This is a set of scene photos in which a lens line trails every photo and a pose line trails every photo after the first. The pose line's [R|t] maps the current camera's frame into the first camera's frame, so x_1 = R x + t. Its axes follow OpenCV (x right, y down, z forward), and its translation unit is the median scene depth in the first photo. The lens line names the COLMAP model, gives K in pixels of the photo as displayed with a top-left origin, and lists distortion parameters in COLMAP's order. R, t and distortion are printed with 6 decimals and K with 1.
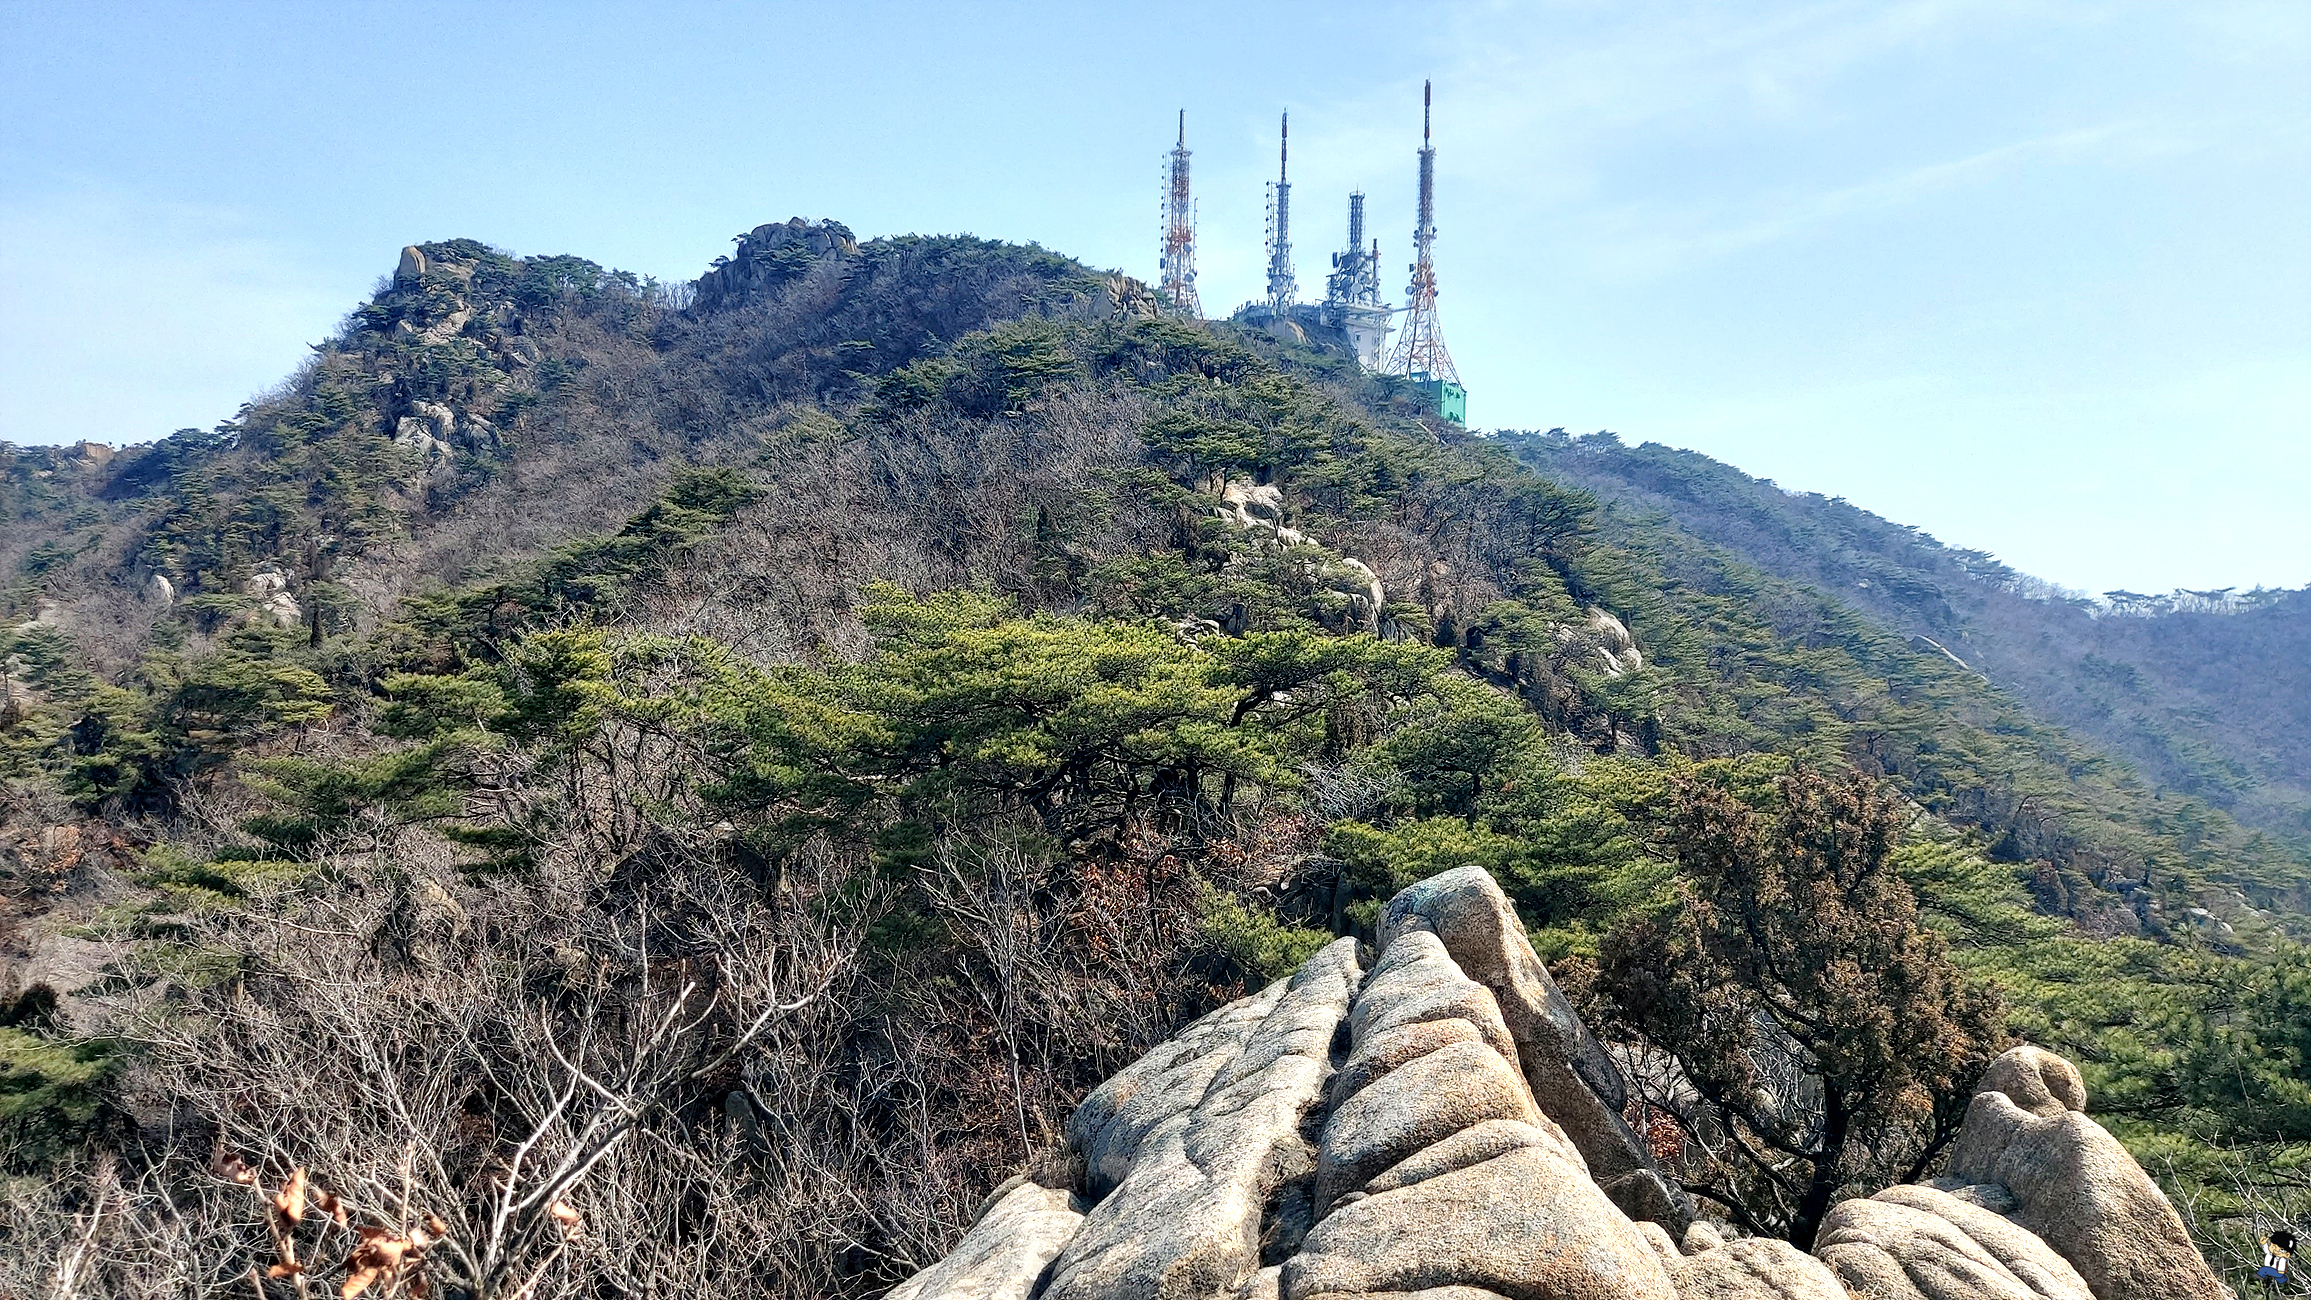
lens RADIAL K [[1685.2, 0, 1171.0], [0, 1685.2, 664.0], [0, 0, 1]] dist [0.052030, -0.048860]
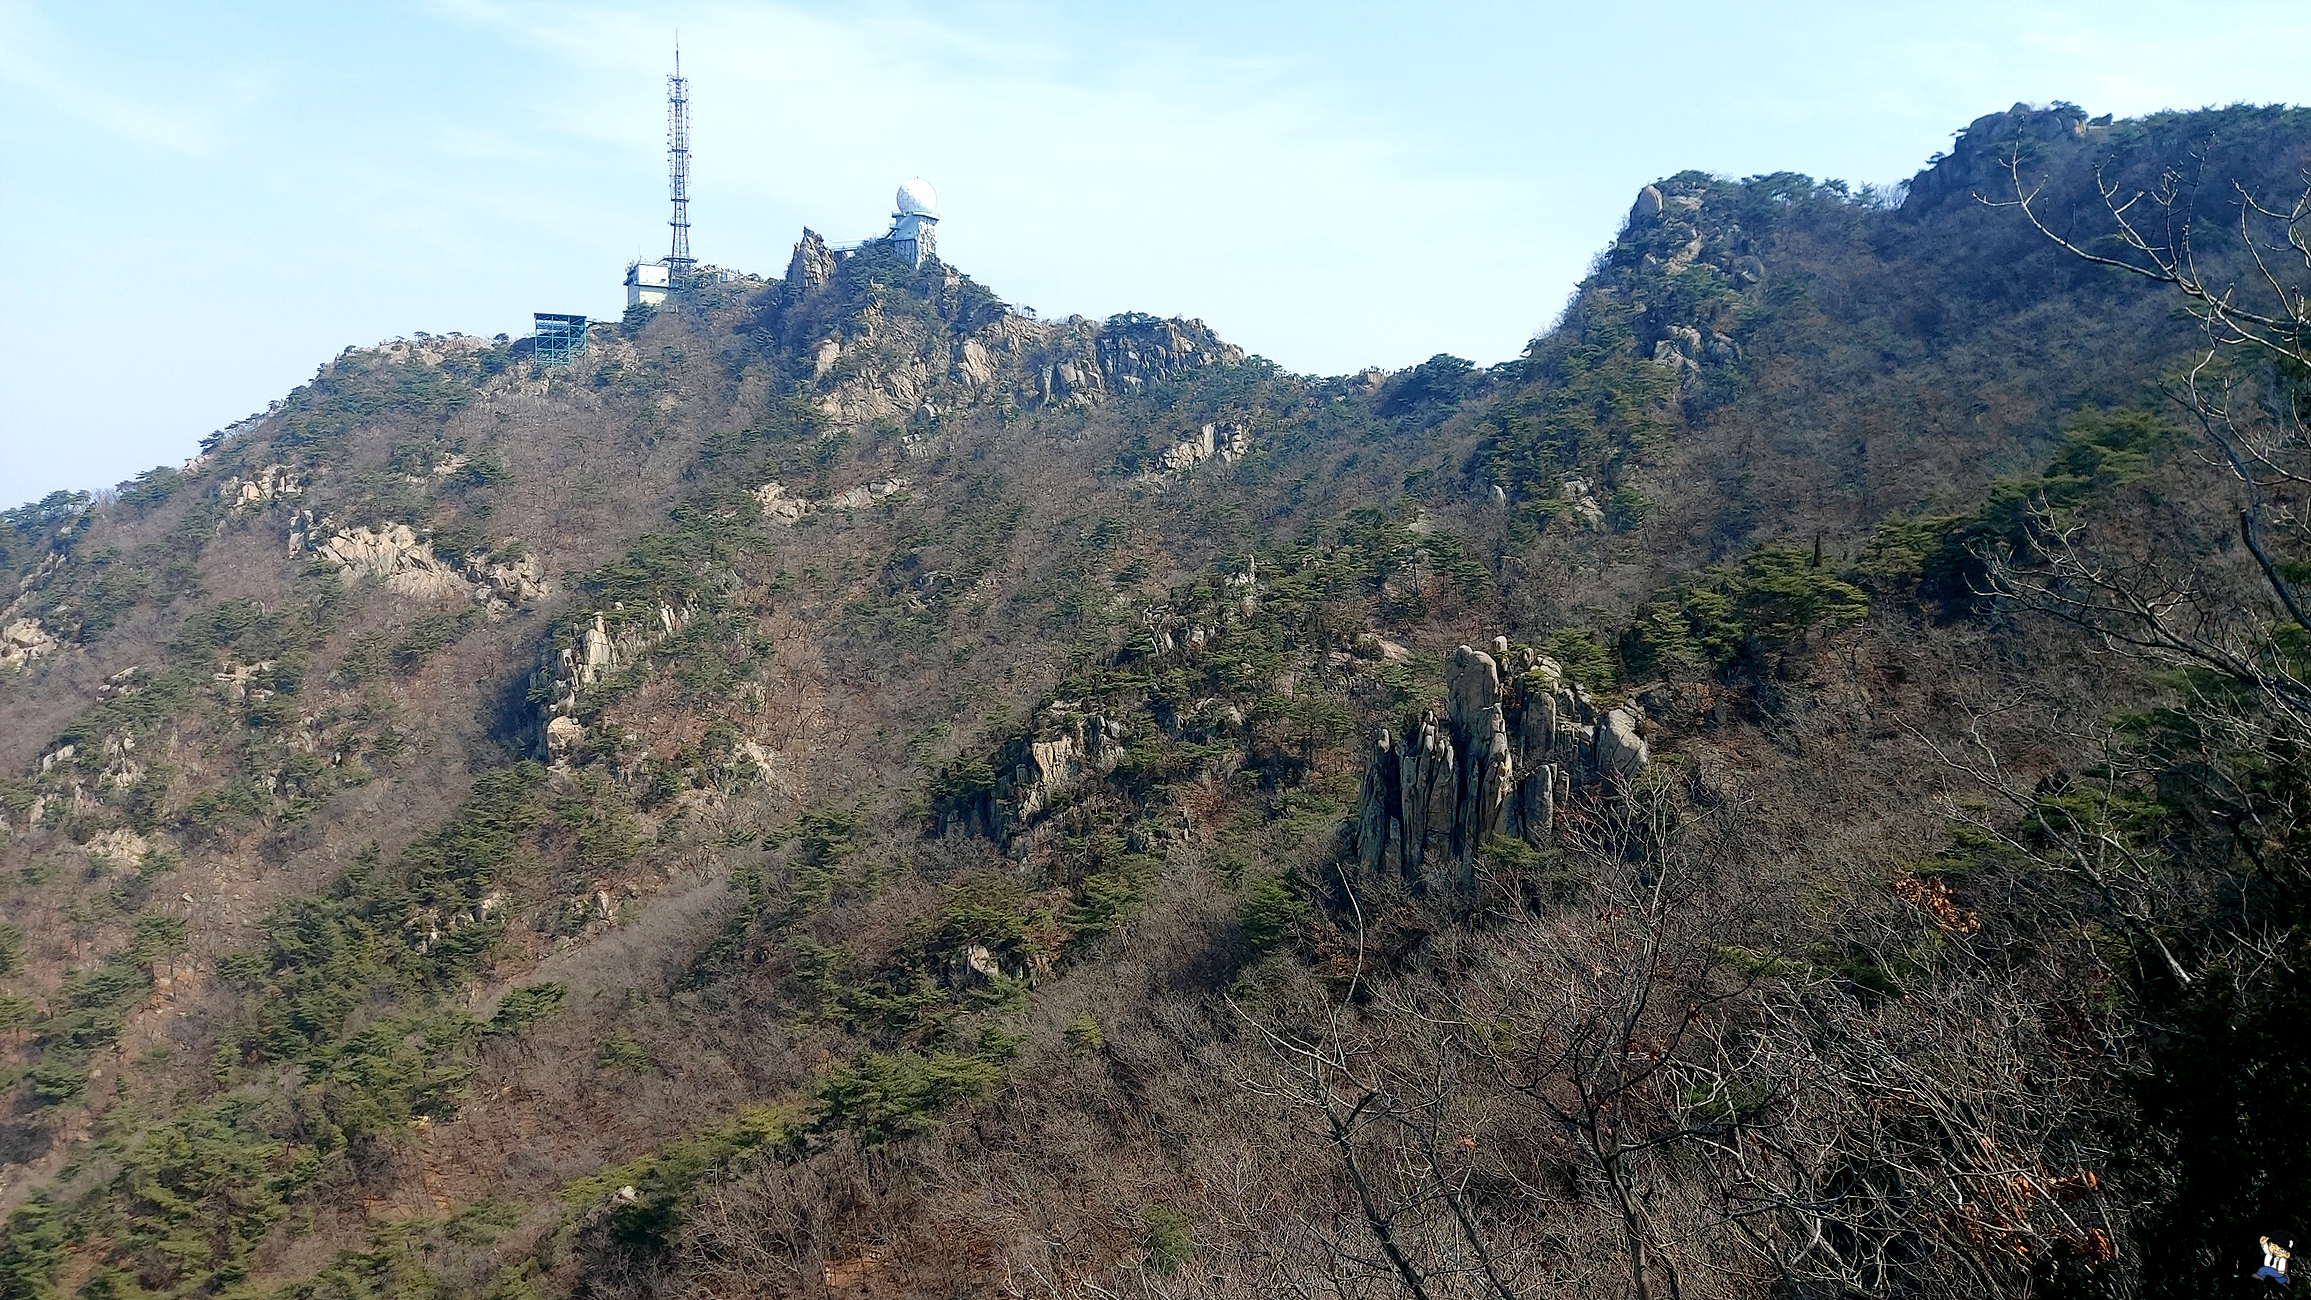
lens RADIAL K [[1685.2, 0, 1148.1], [0, 1685.2, 669.6], [0, 0, 1]] dist [0.052030, -0.048860]
pose [[0.816827, 0.038690, -0.575583, -0.053073], [0.008955, 0.996778, 0.079710, -0.014419], [0.576813, -0.070263, 0.813849, -0.175150]]
